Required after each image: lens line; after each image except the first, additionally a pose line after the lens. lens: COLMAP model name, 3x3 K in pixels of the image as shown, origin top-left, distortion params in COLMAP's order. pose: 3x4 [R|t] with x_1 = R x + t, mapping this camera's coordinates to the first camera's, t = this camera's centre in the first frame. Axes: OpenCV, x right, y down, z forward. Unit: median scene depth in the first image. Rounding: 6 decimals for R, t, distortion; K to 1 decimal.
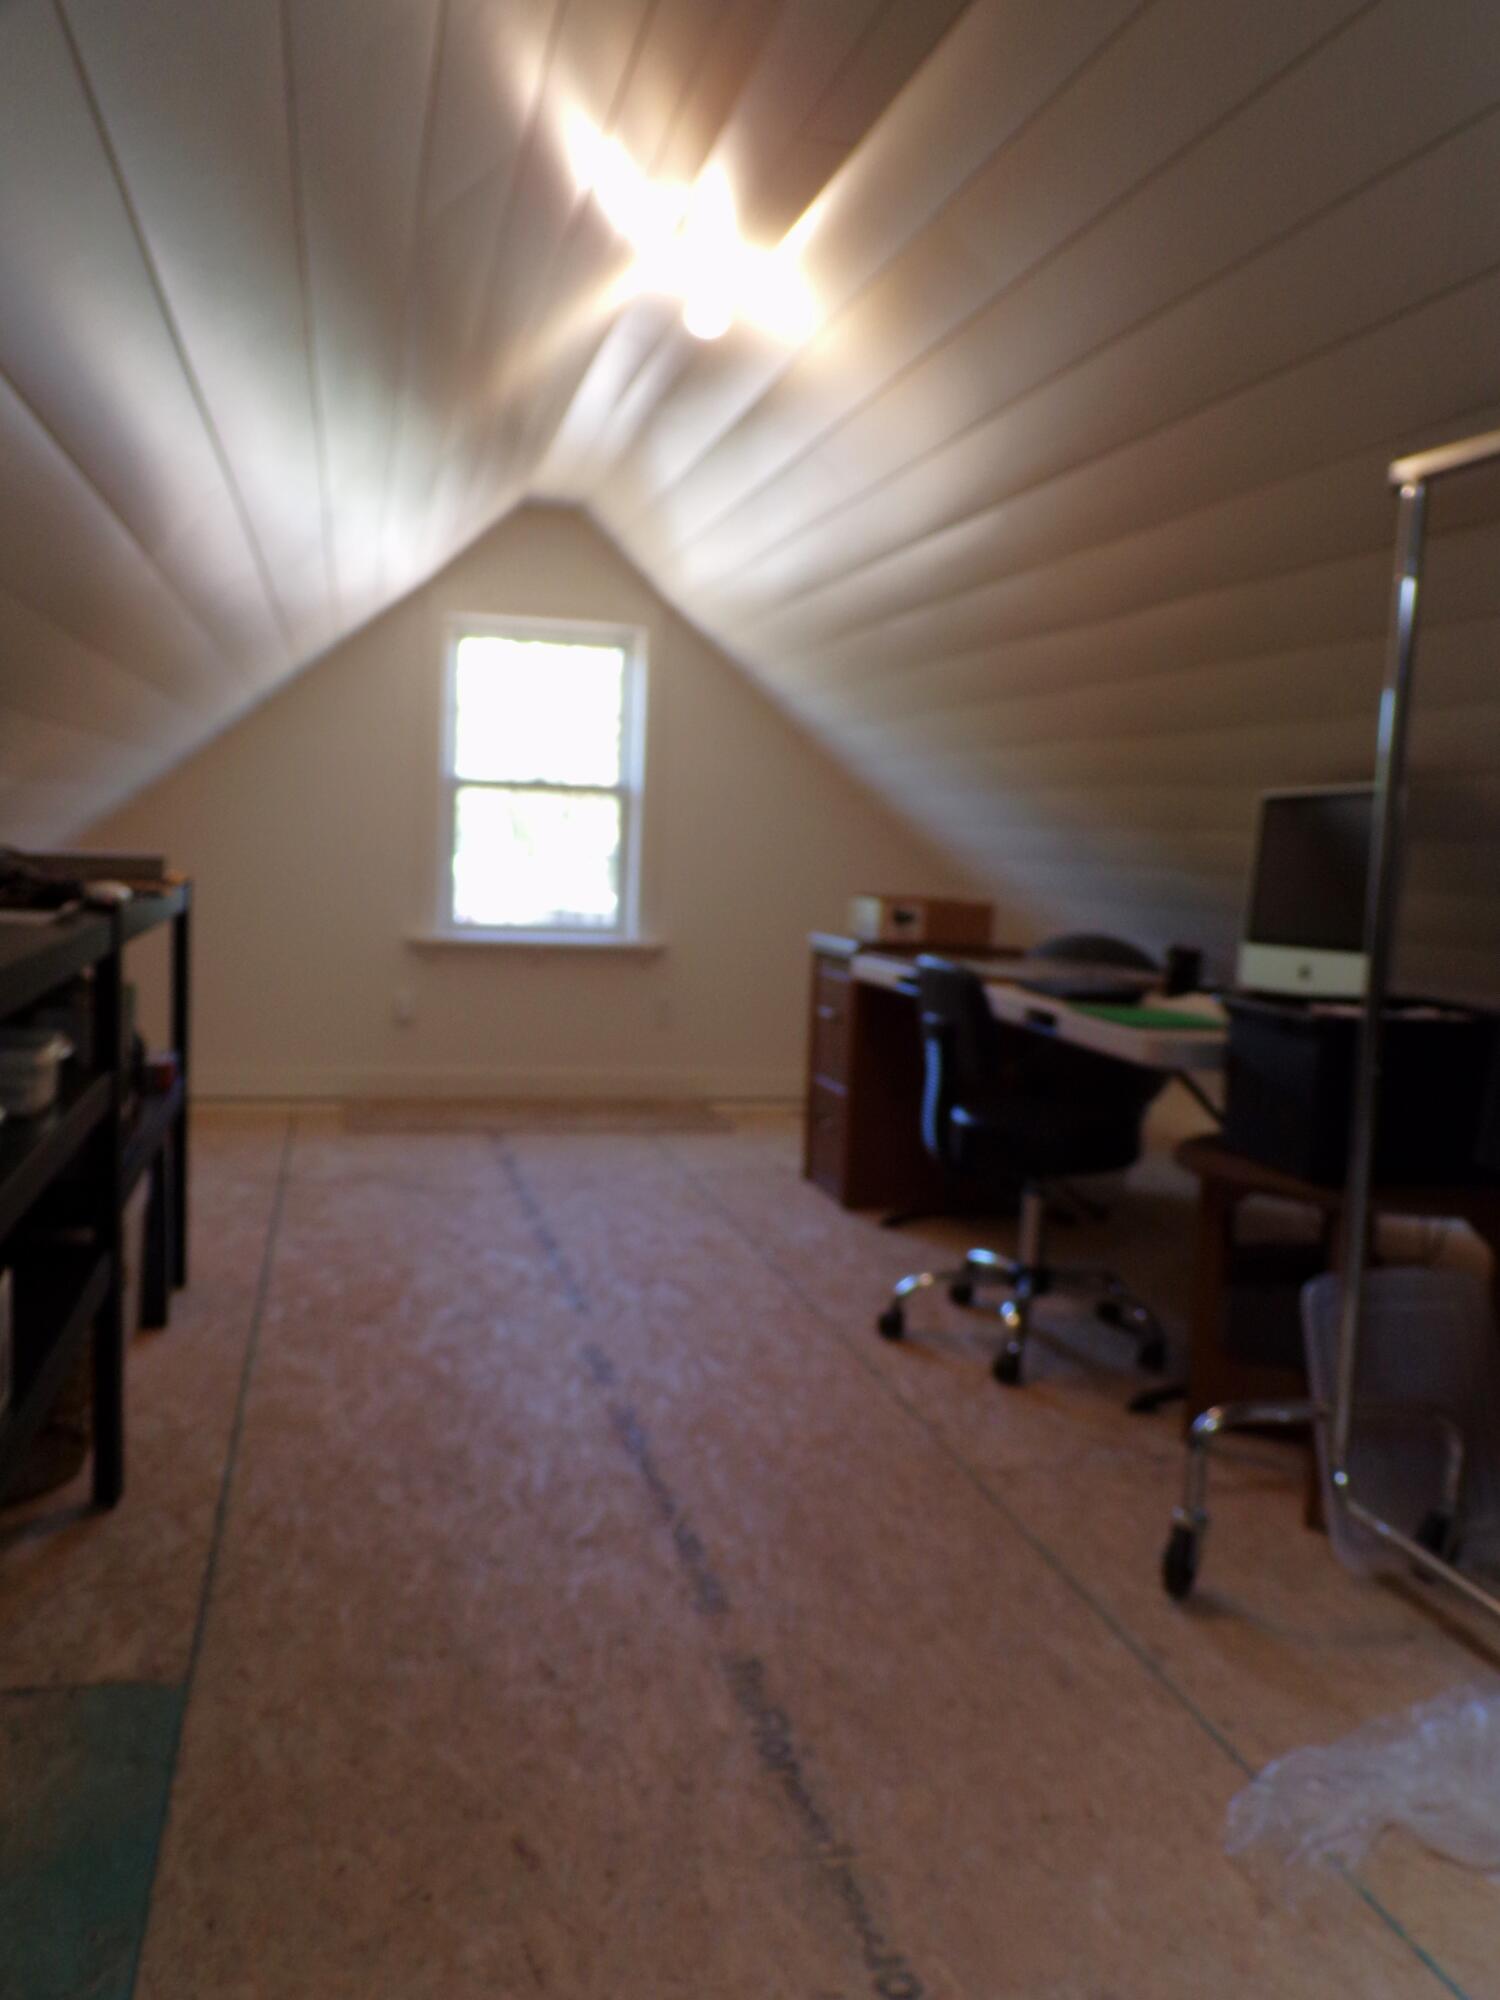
lens RADIAL K [[1640.7, 0, 750.0], [0, 1640.7, 1000.0], [0, 0, 1]] dist [0.022344, -0.008581]
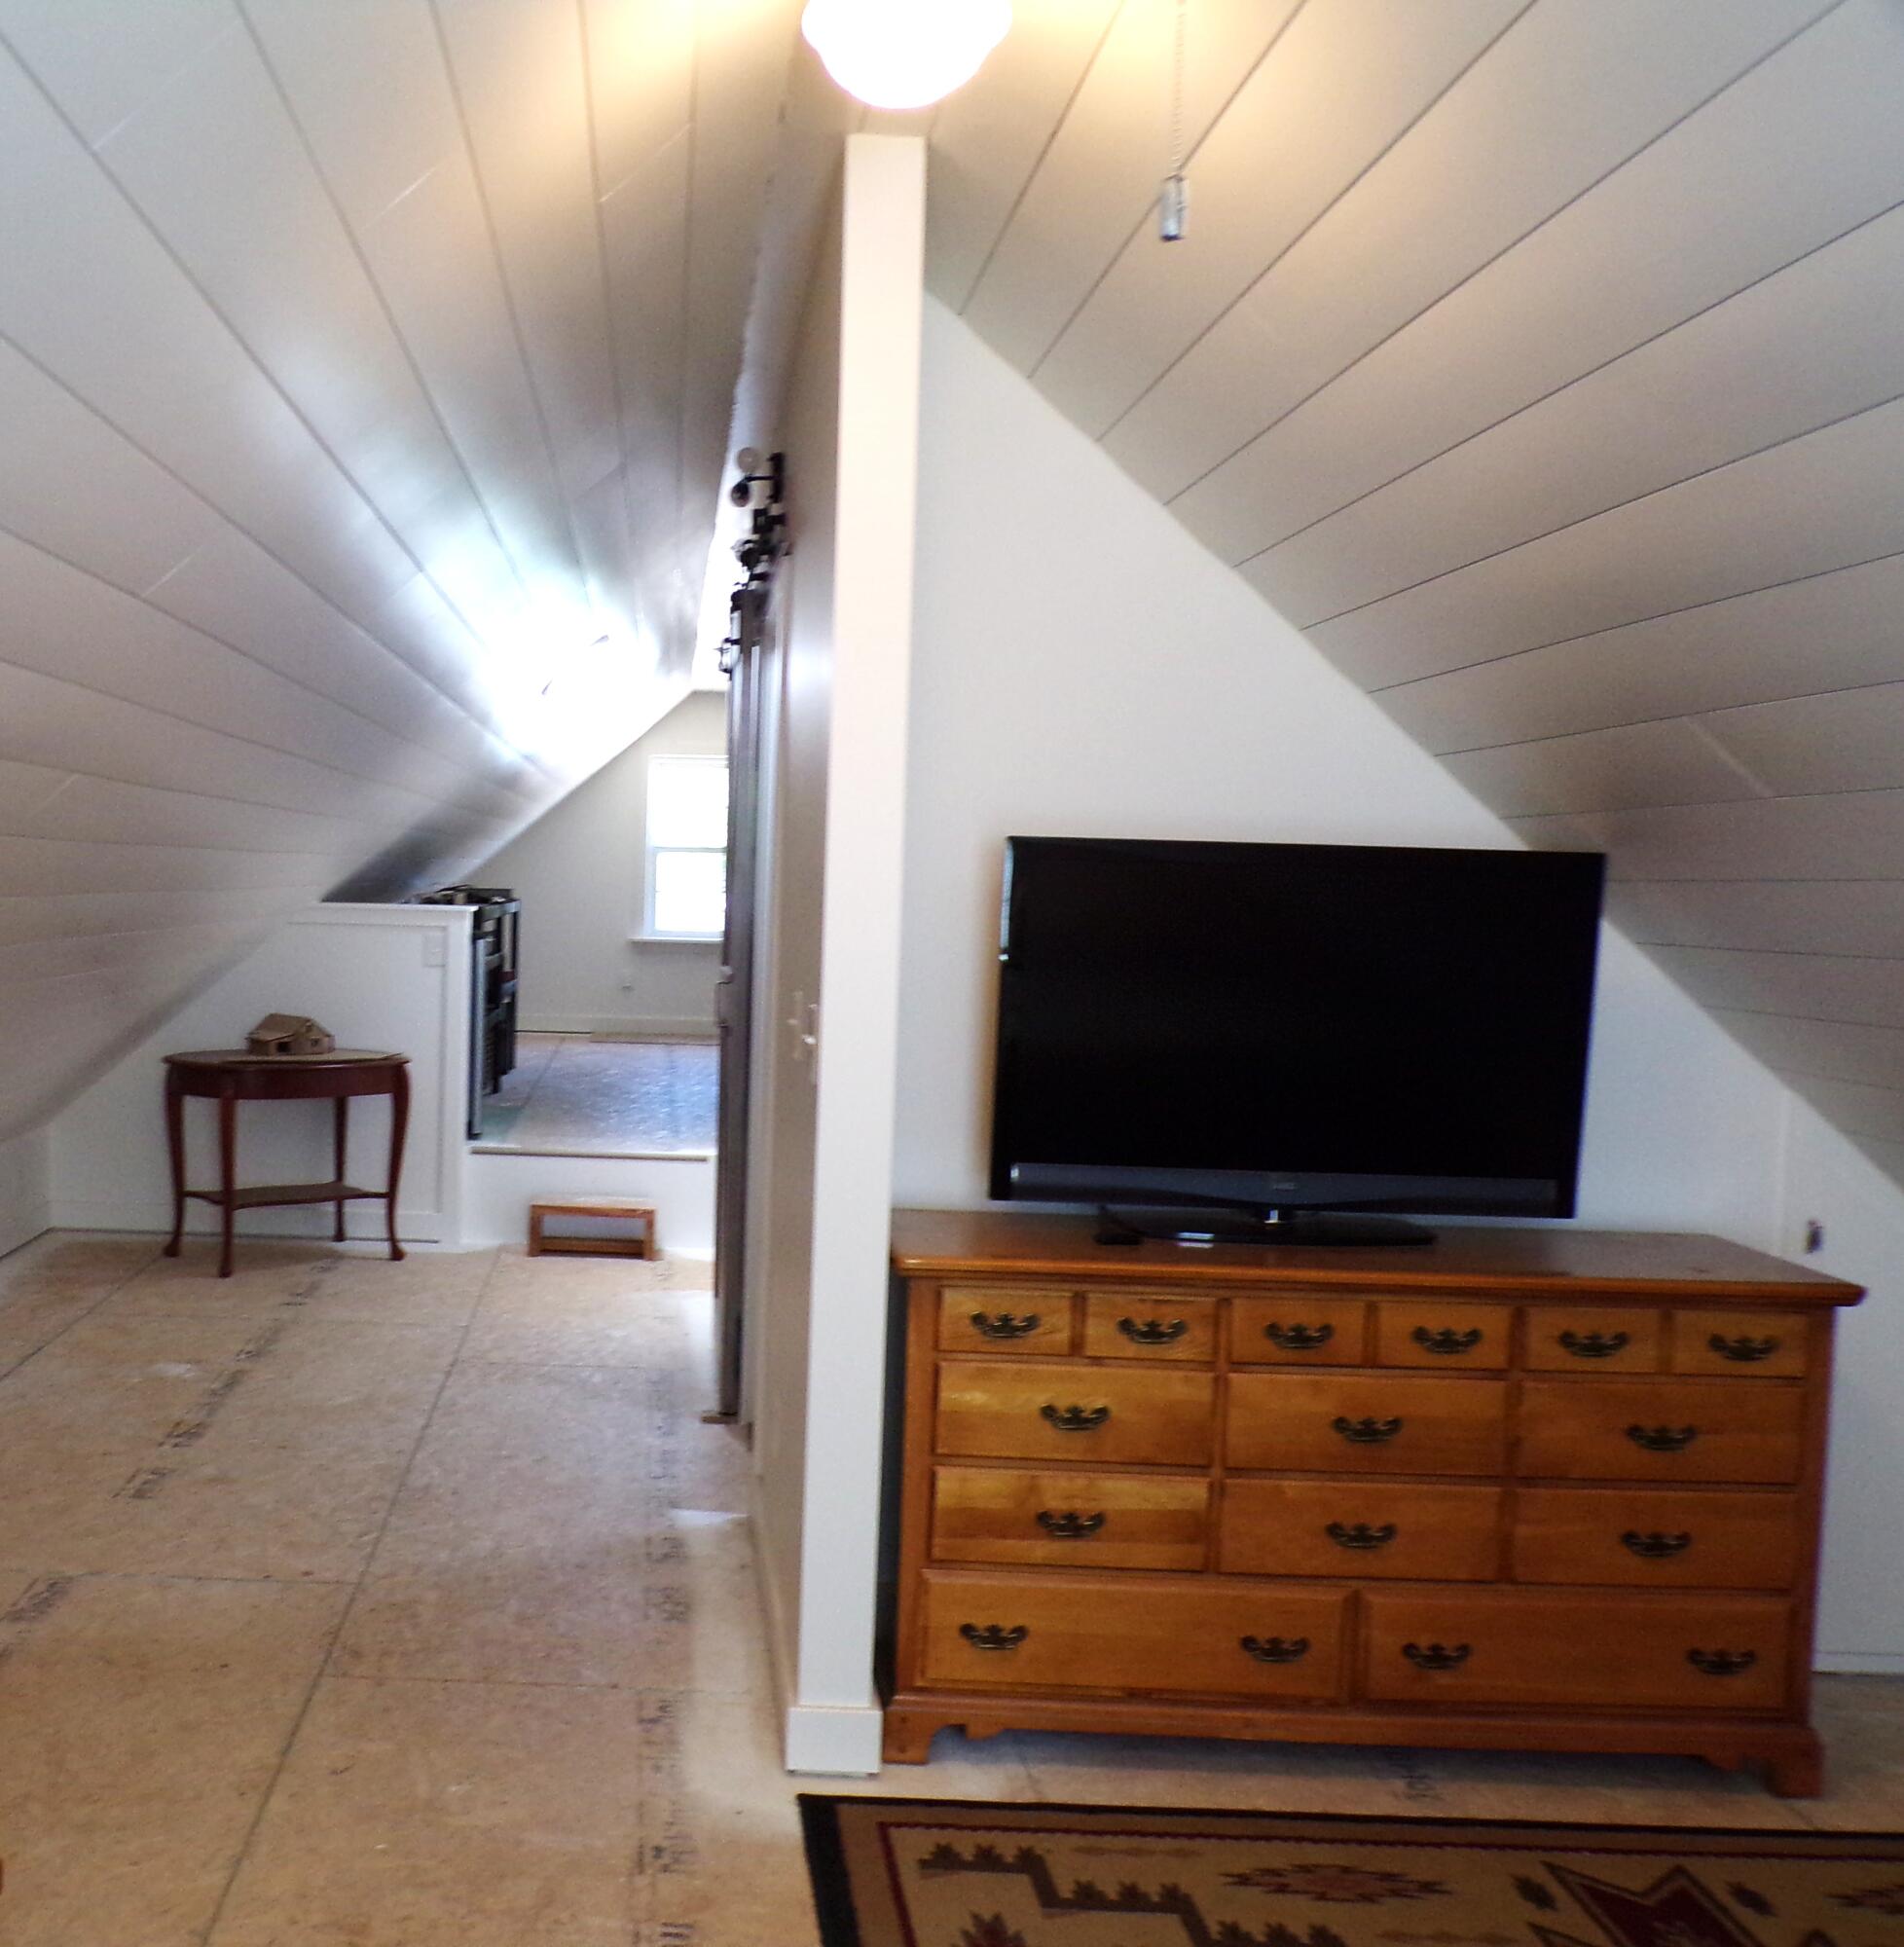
lens RADIAL K [[1866.3, 0, 952.0], [0, 1866.3, 973.5], [0, 0, 1]] dist [-0.004722, -0.001750]
pose [[0.997237, -0.008764, -0.073771, 0.352431], [0.005234, 0.998838, -0.047913, 0.121492], [0.074105, 0.047394, 0.996124, -1.190248]]
